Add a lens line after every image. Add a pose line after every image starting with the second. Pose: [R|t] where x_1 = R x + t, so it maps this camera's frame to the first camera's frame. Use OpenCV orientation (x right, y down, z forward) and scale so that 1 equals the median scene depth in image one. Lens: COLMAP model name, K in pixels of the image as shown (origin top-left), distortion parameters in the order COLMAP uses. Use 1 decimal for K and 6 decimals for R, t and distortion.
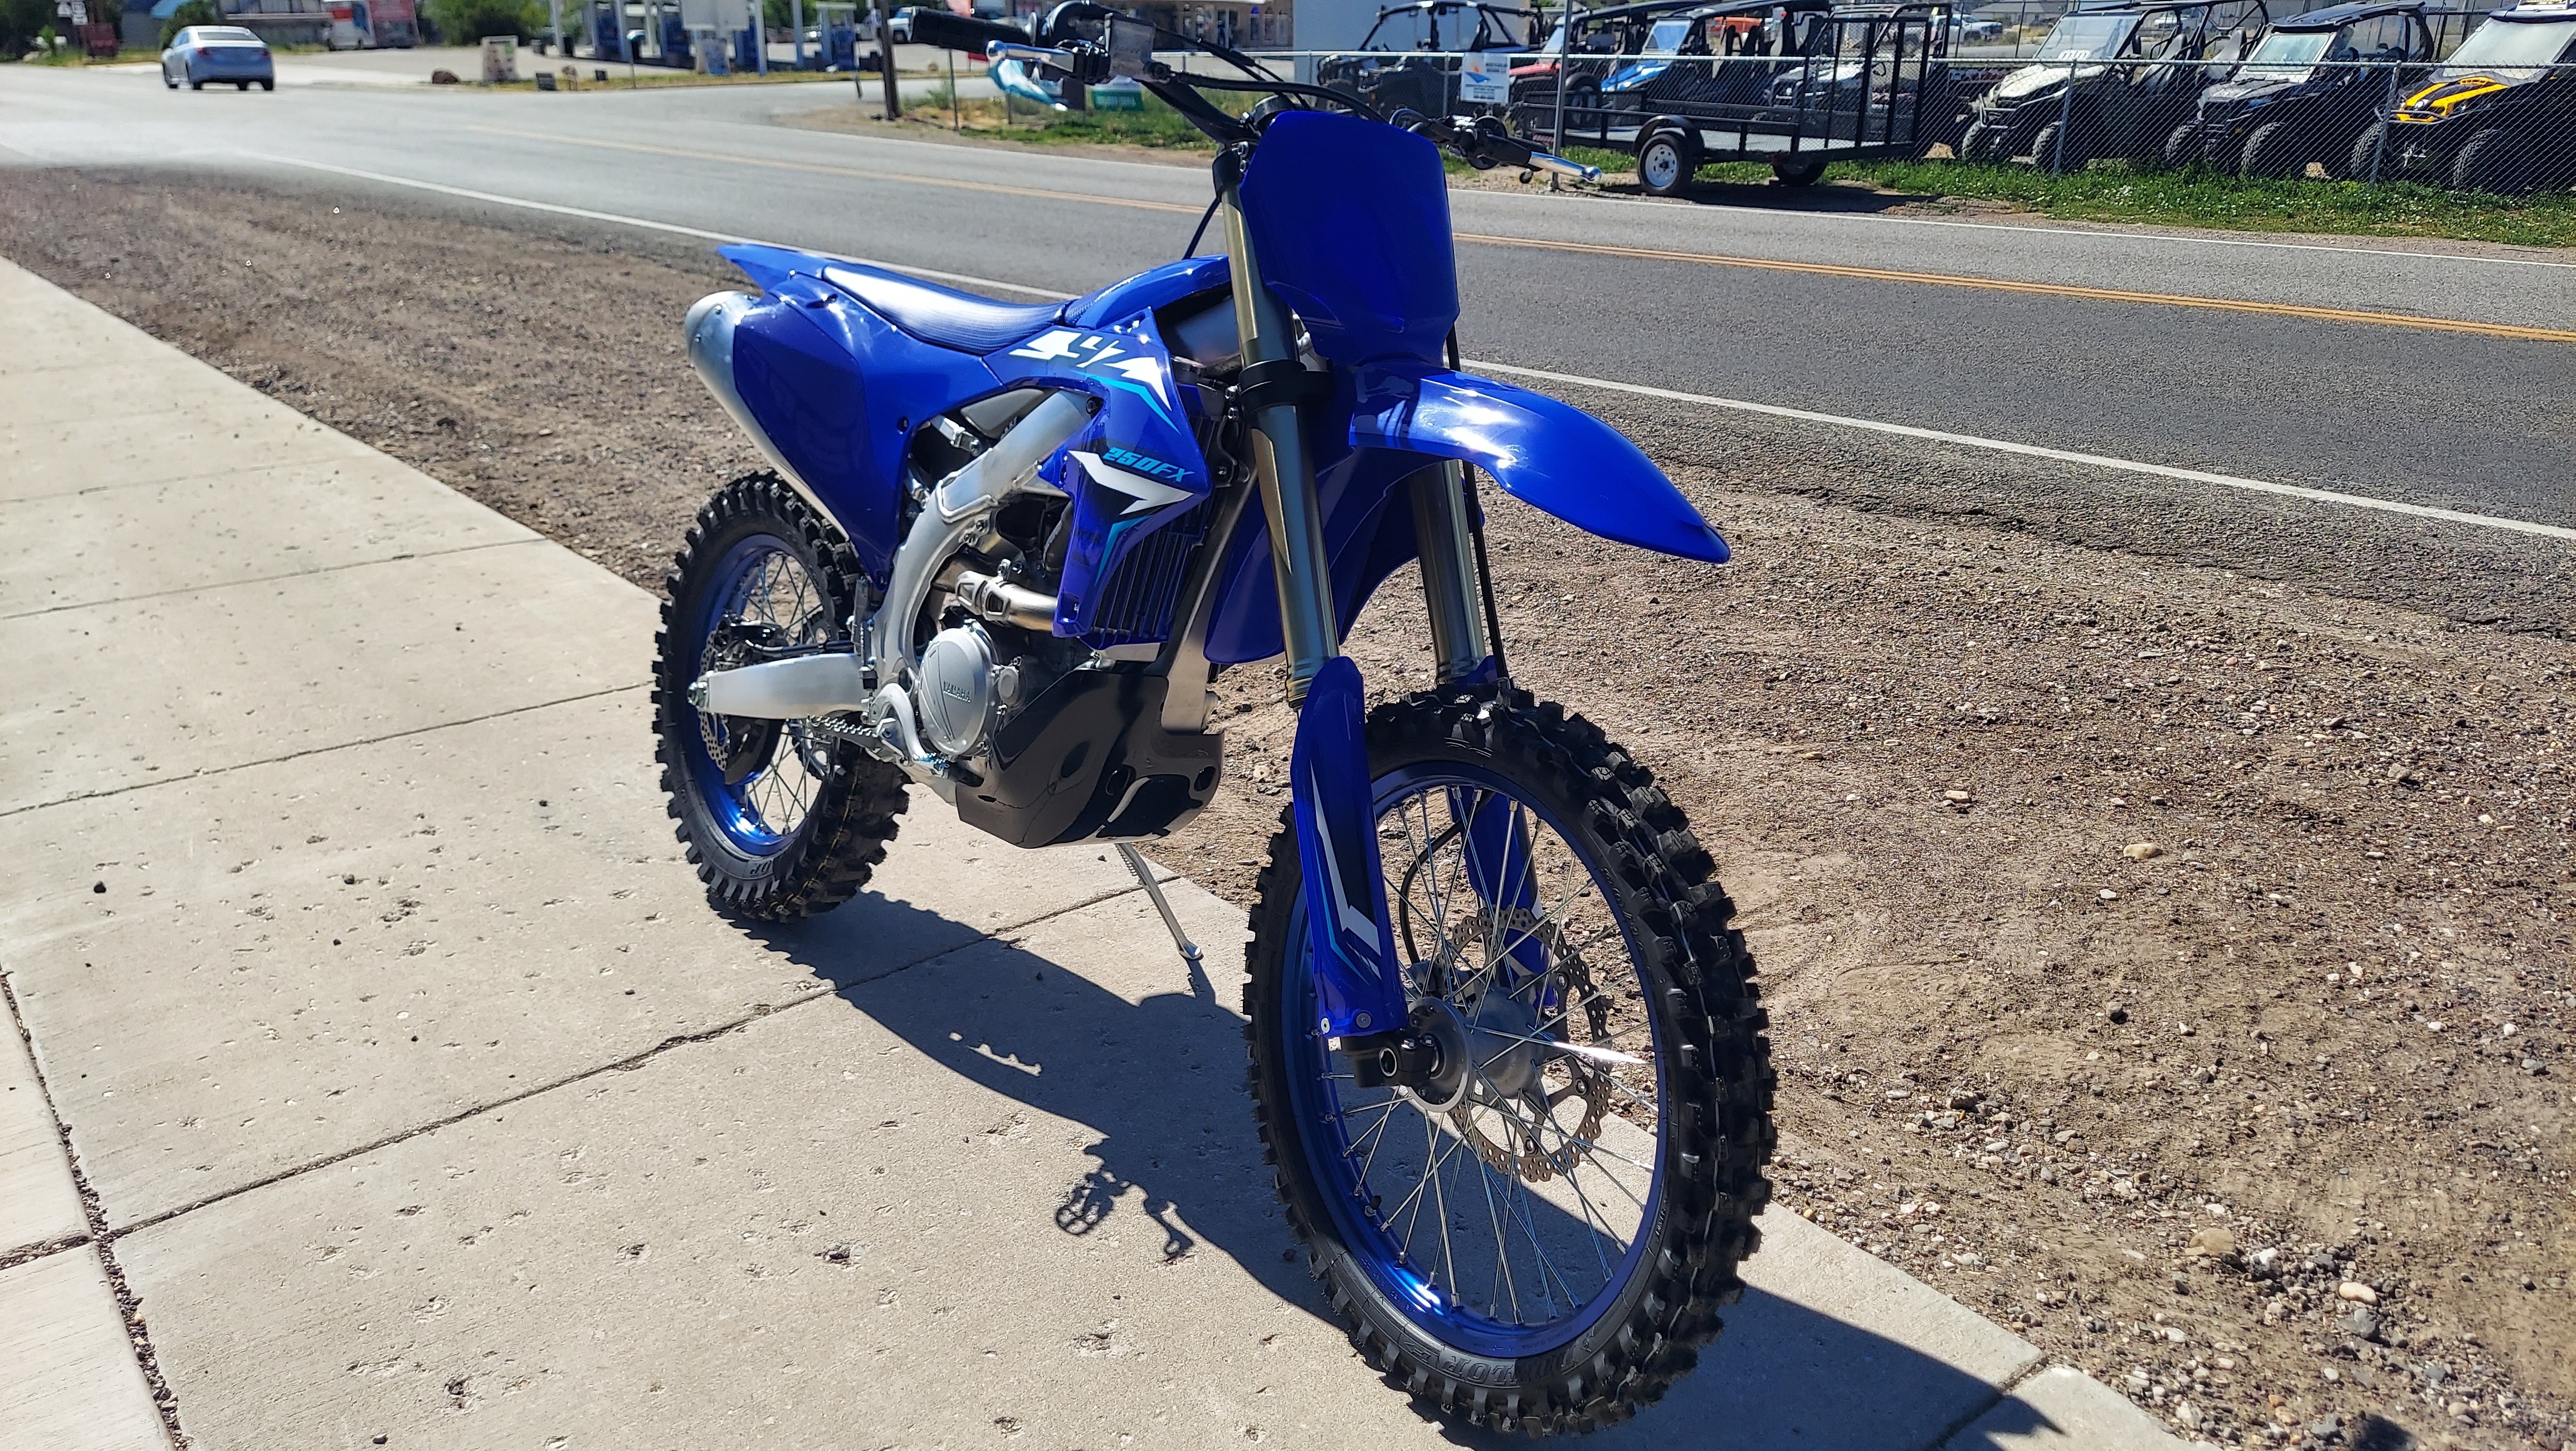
lens RADIAL K [[1855.9, 0, 1303.0], [0, 1855.9, 719.2], [0, 0, 1]] dist [0.089178, -0.117988]
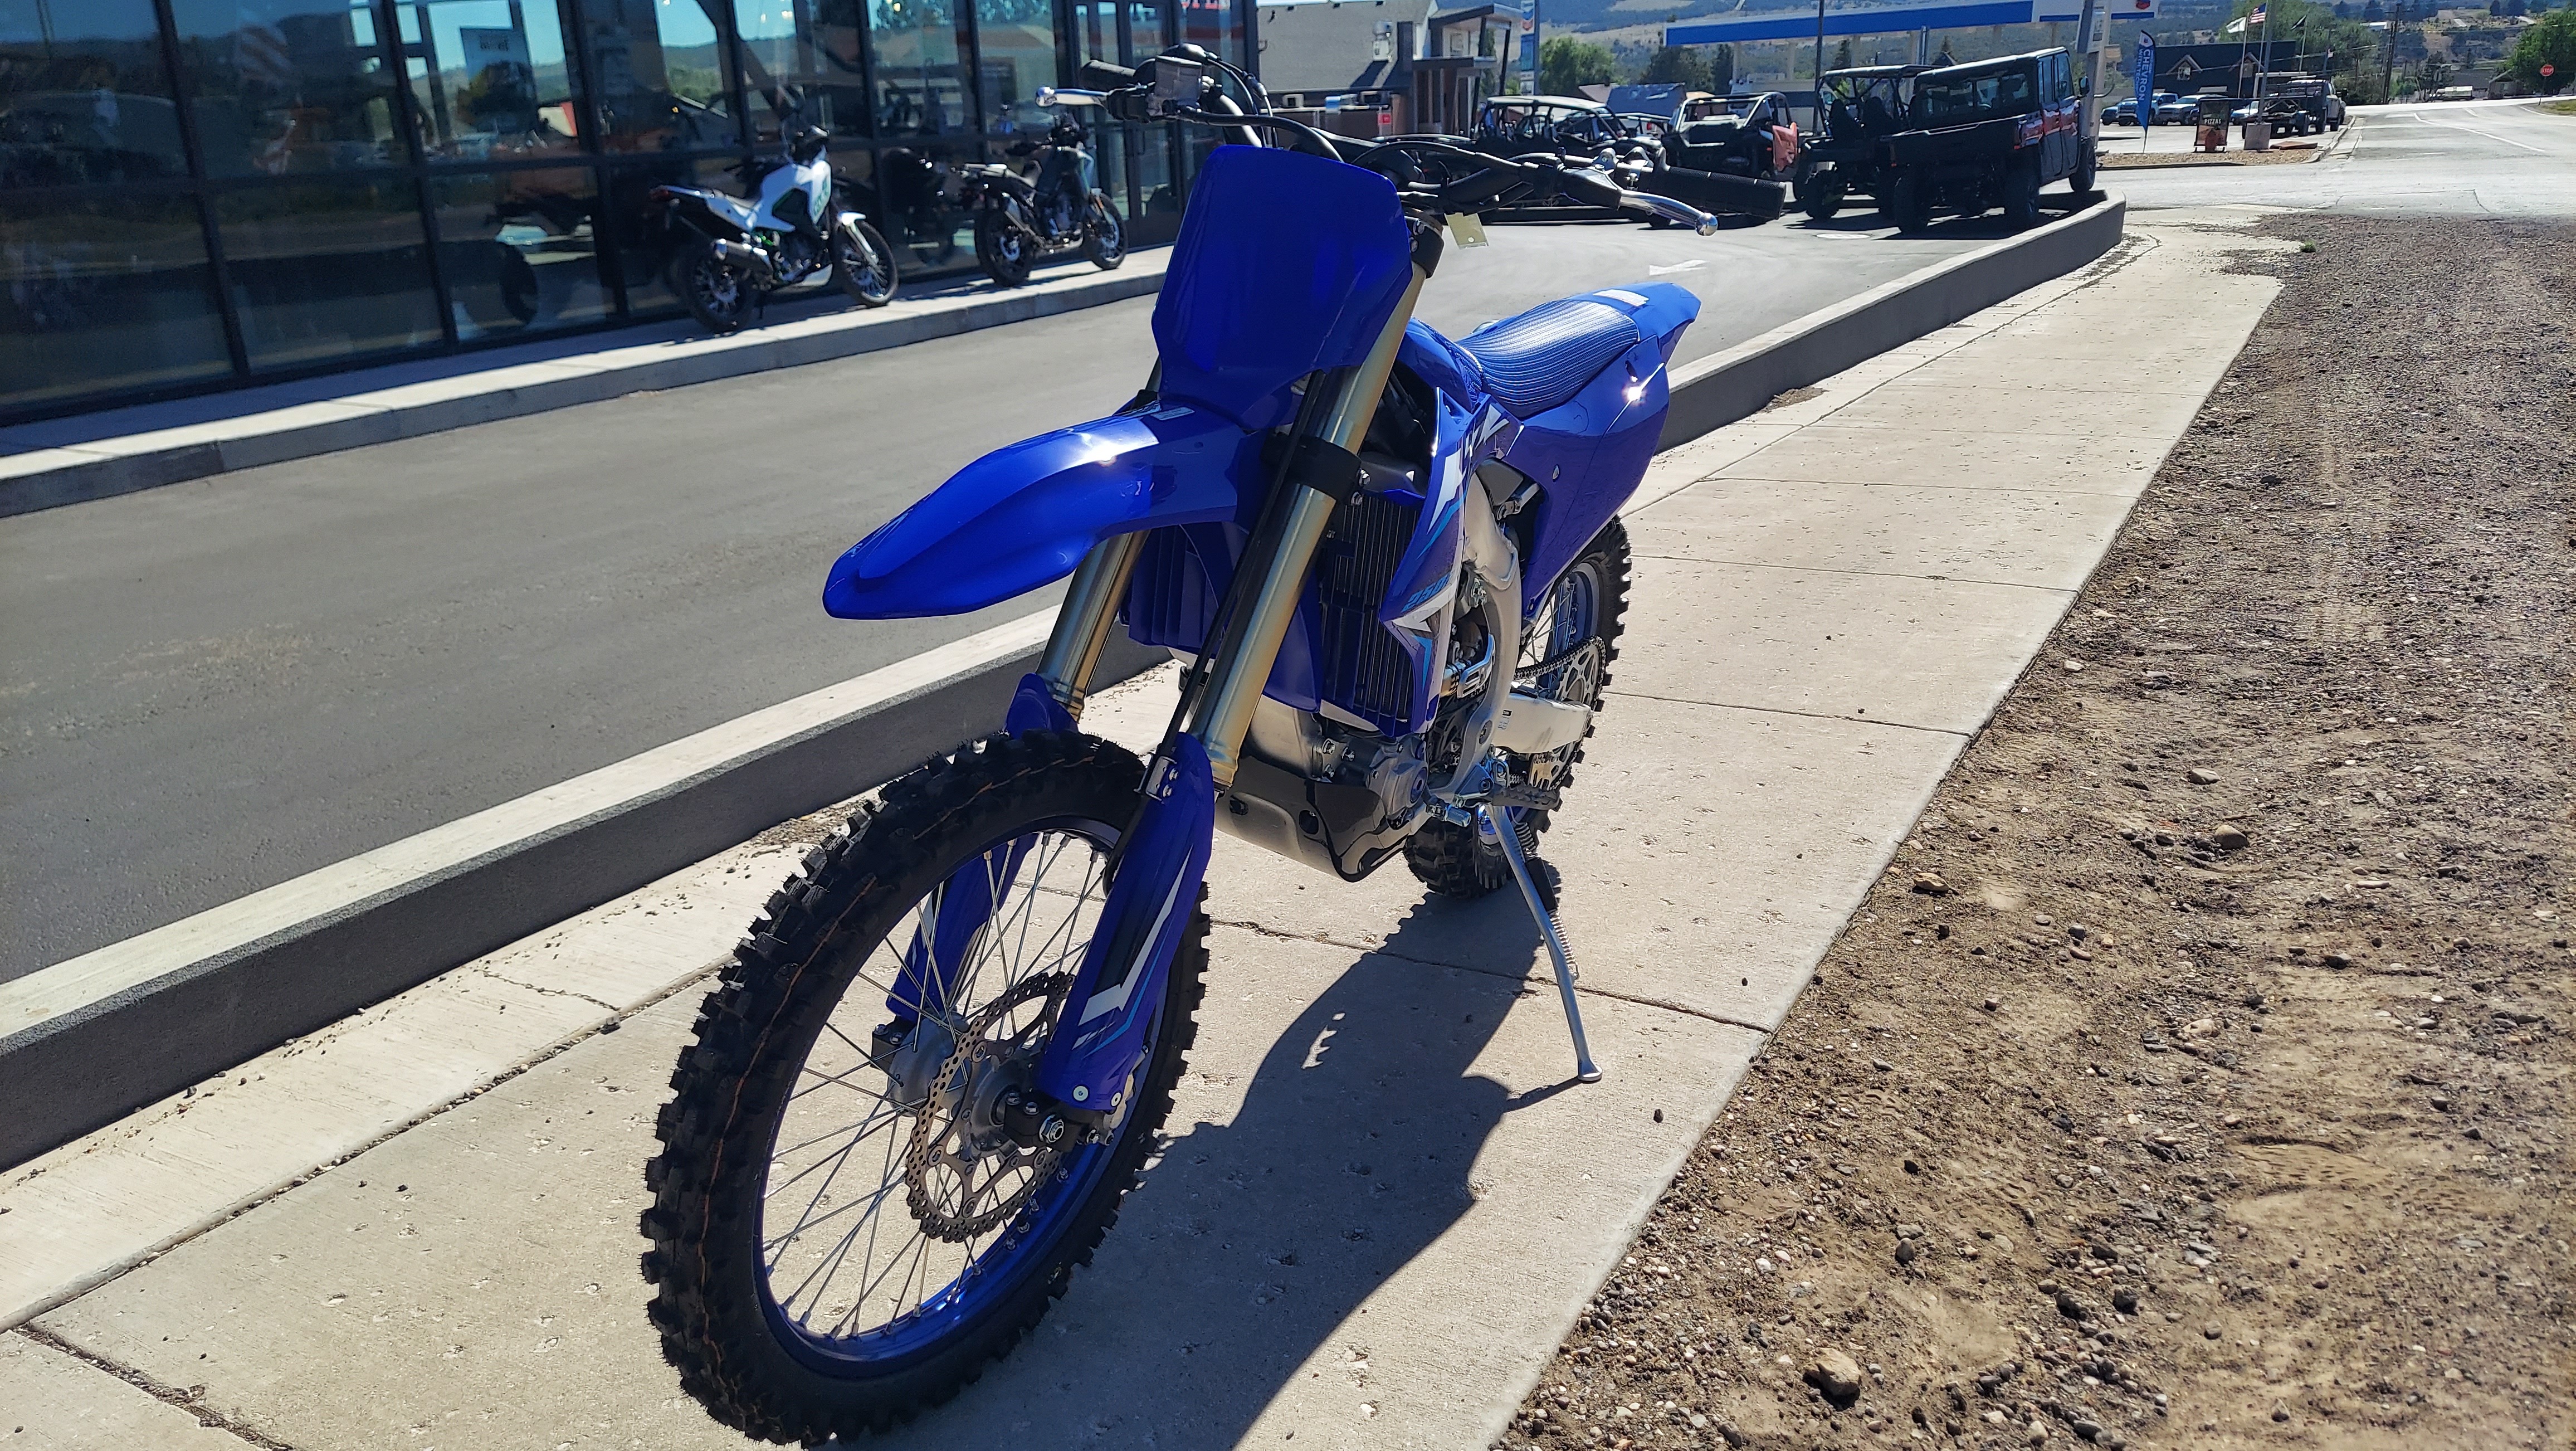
lens RADIAL K [[1851.7, 0, 1287.0], [0, 1851.7, 720.3], [0, 0, 1]] dist [0.089927, -0.111259]
pose [[0.364057, 0.262176, -0.893715, 0.684297], [-0.284907, 0.944914, 0.161138, -0.146809], [0.886730, 0.195963, 0.418698, 0.486855]]
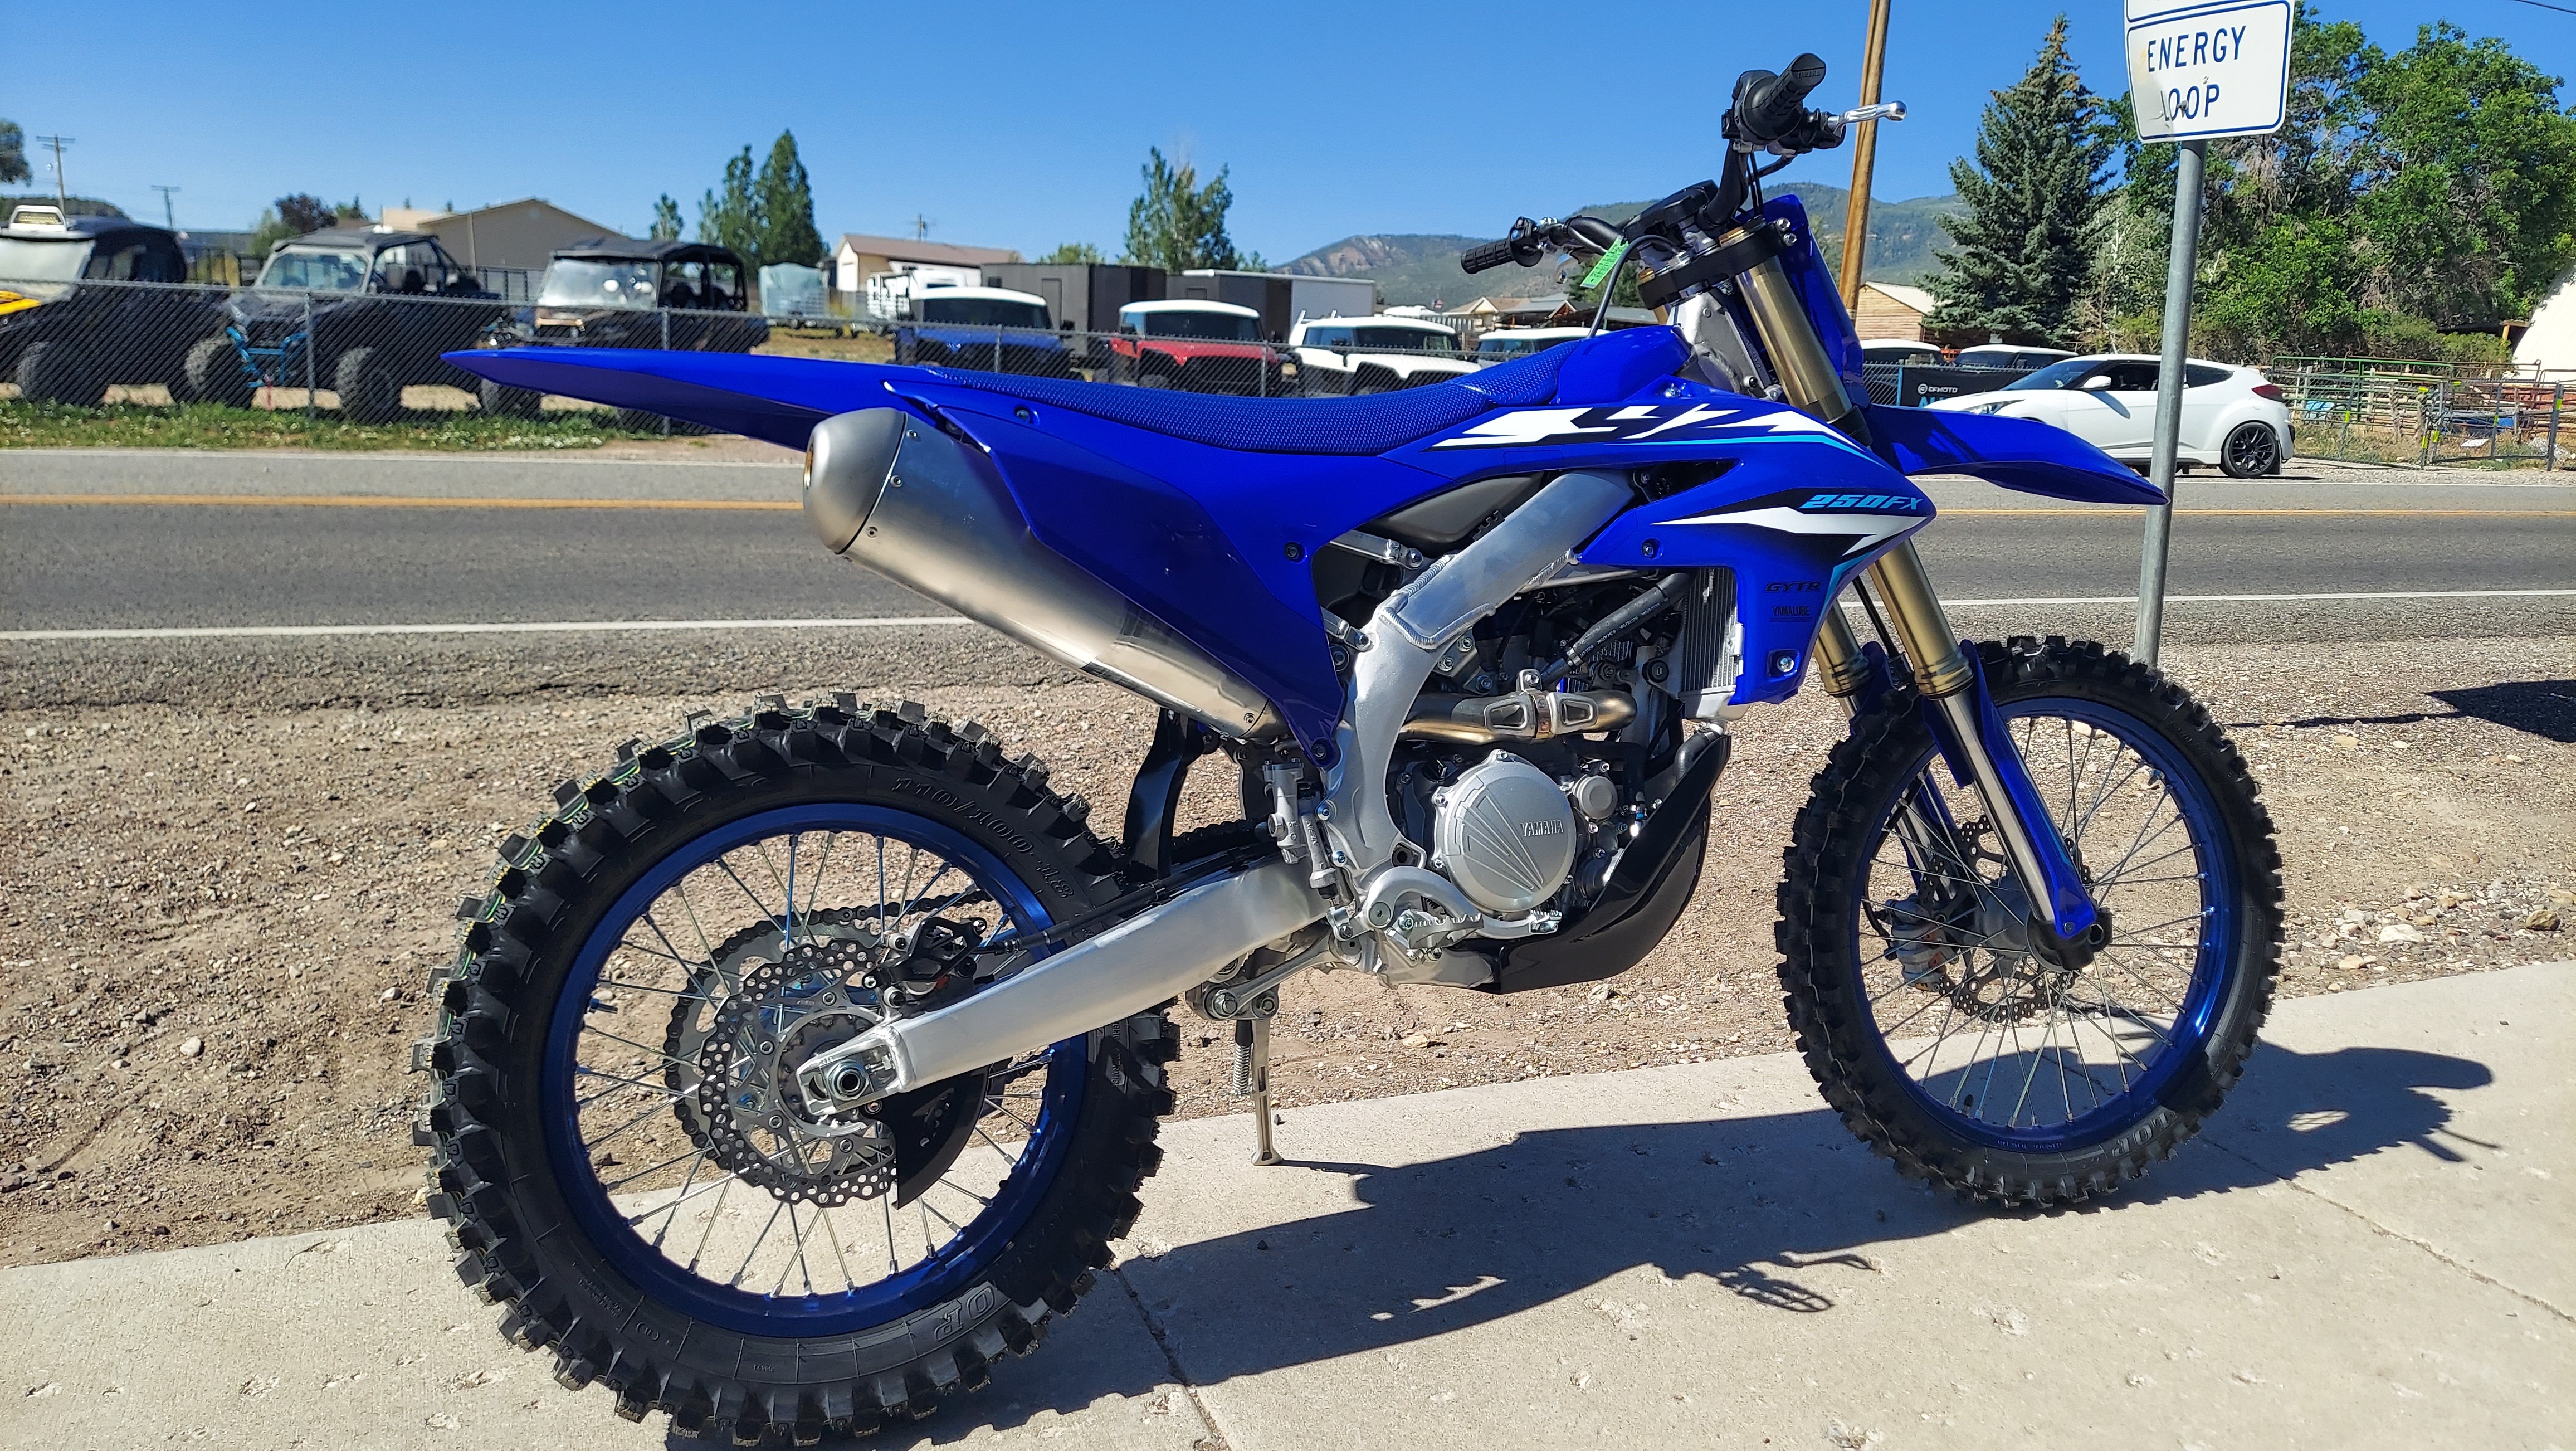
lens RADIAL K [[1853.5, 0, 1295.0], [0, 1853.5, 731.0], [0, 0, 1]] dist [0.069081, -0.080350]
pose [[0.310614, -0.176424, 0.934020, -0.864936], [0.277356, 0.956685, 0.088469, -0.141298], [-0.909172, 0.231576, 0.346092, 0.688058]]
